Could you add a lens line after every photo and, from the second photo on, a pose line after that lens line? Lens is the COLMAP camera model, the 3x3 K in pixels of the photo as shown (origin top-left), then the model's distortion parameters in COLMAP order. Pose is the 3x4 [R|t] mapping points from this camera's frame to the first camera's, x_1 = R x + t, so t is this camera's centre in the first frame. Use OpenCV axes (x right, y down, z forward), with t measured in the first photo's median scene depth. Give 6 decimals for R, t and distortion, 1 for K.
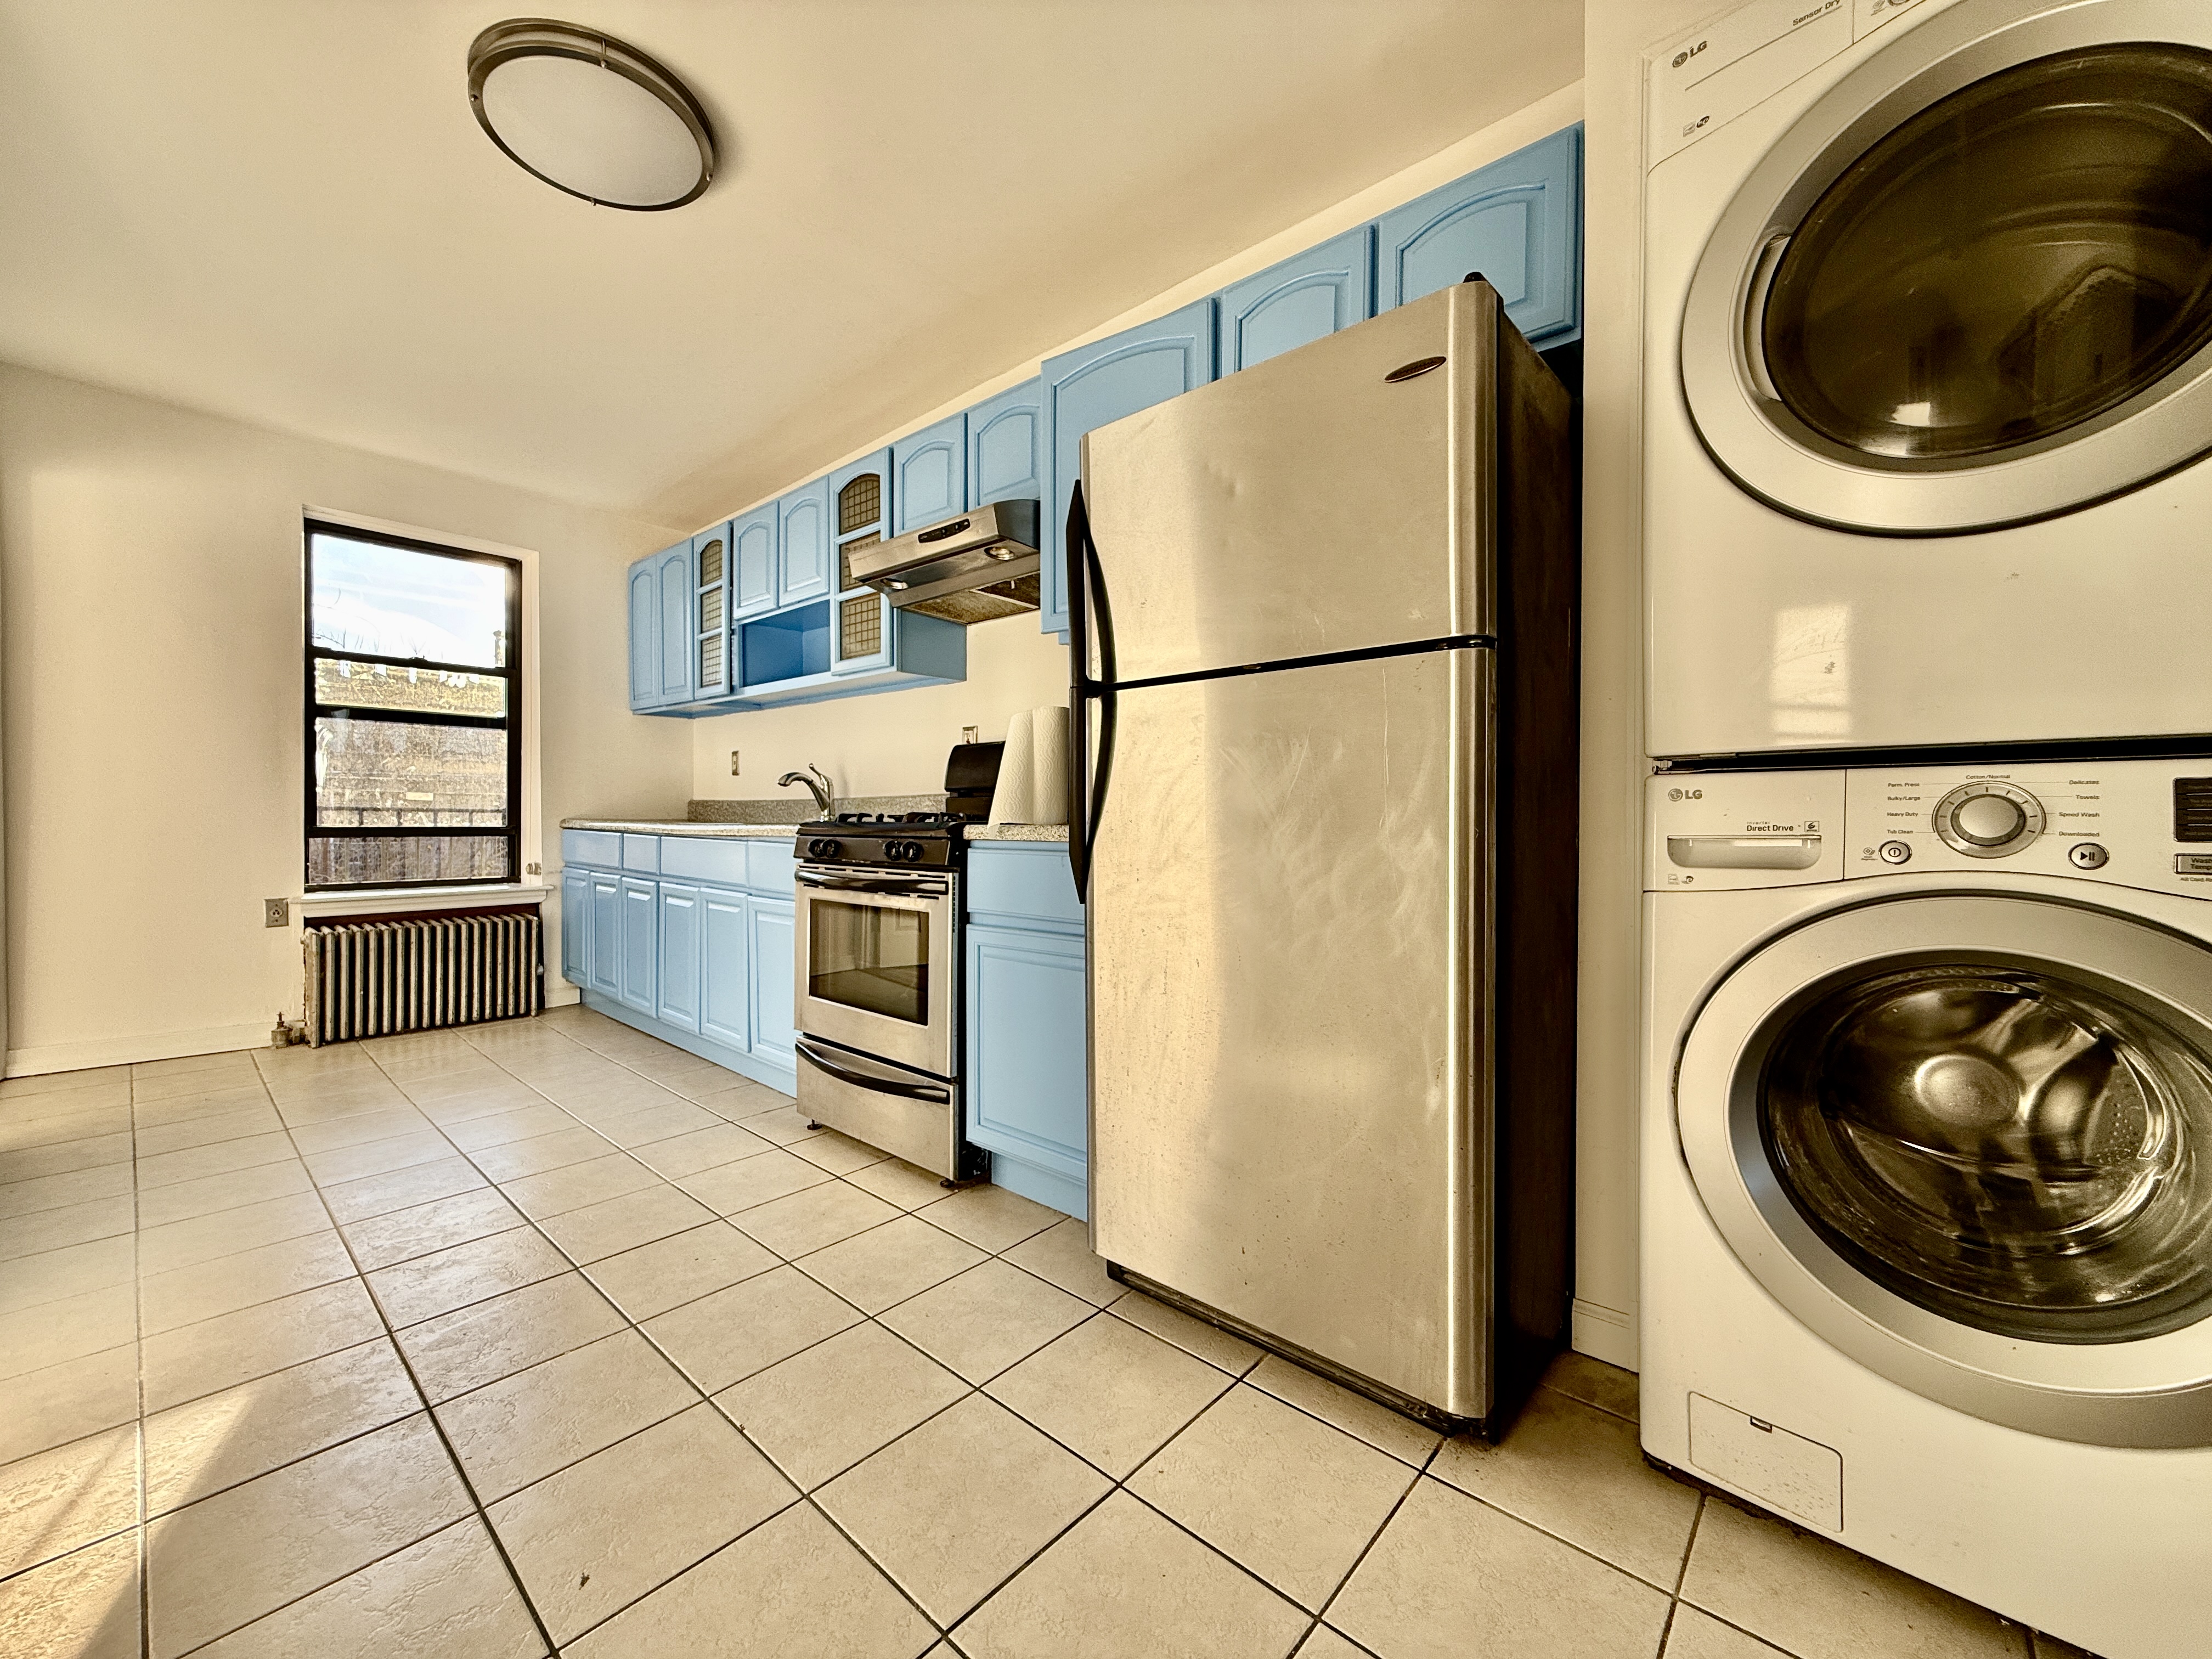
lens RADIAL K [[882.4, 0, 1103.5], [0, 882.4, 828.1], [0, 0, 1]] dist [0.000974, 0.000098]
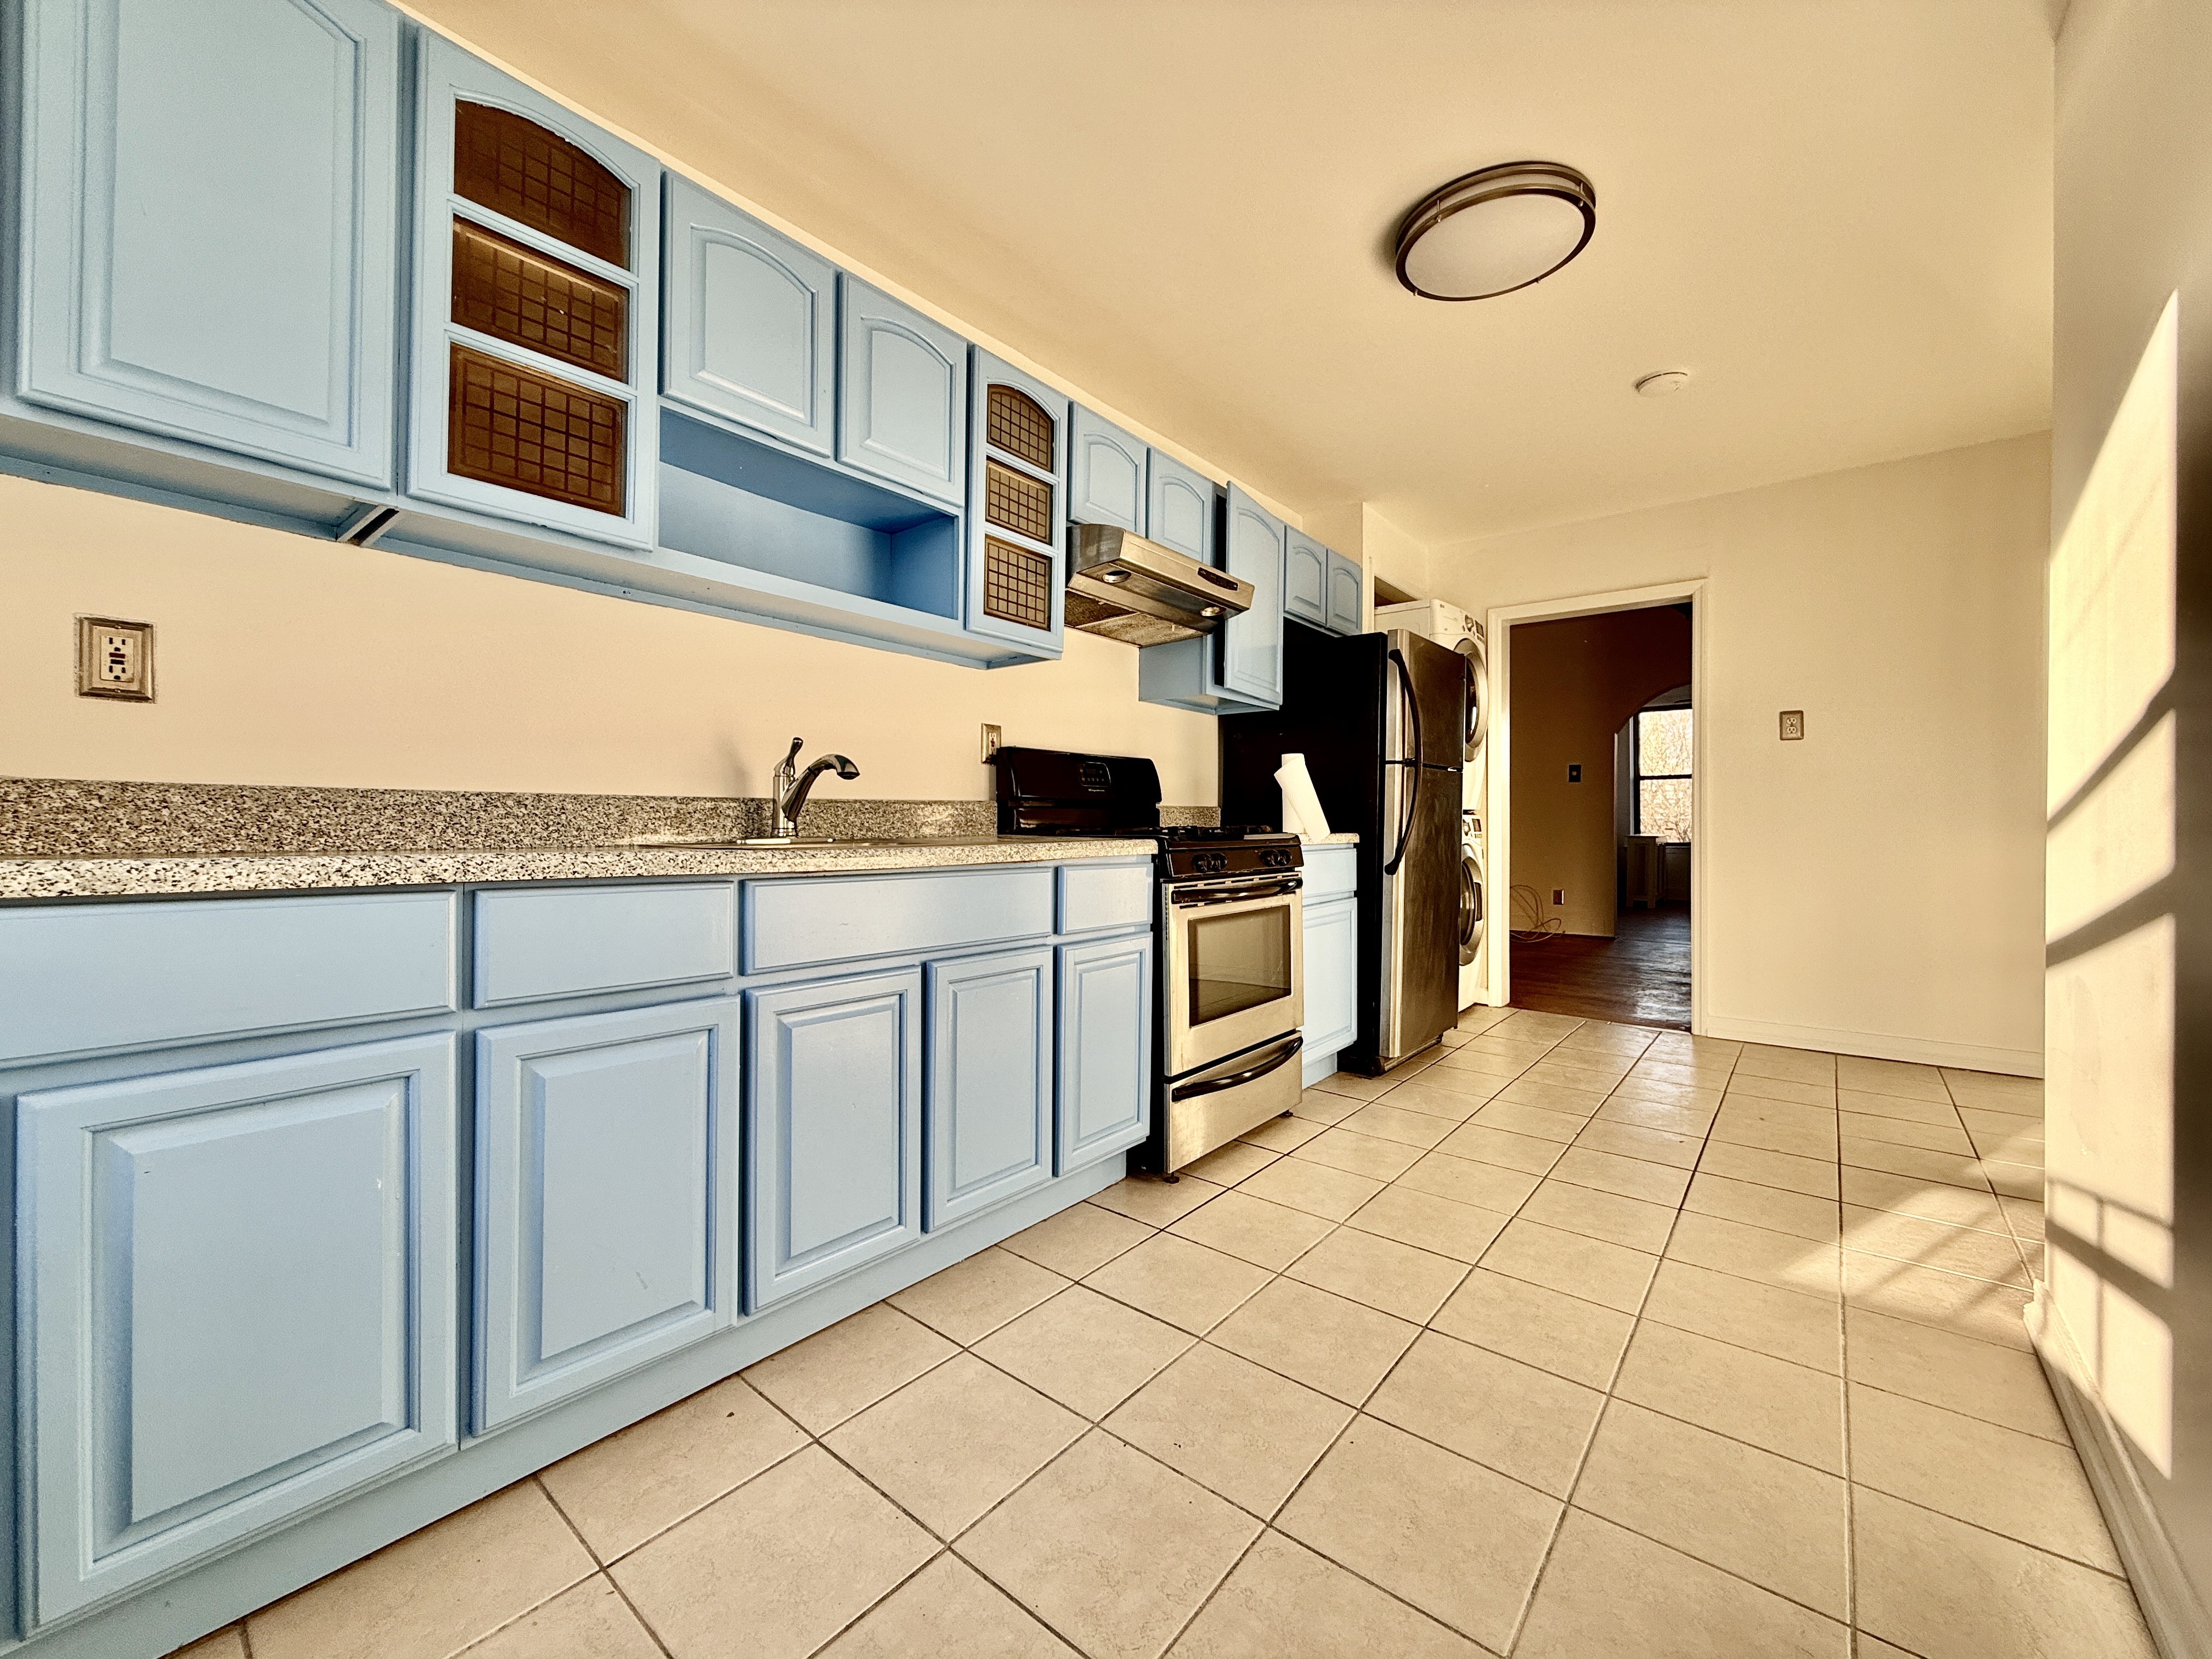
lens RADIAL K [[882.4, 0, 1104.3], [0, 882.4, 813.3], [0, 0, 1]] dist [0.000974, 0.000098]
pose [[-0.049374, -0.000347, 0.998780, -1.063685], [0.002710, 0.999996, 0.000481, -0.028167], [-0.998777, 0.002731, -0.049373, 0.972925]]
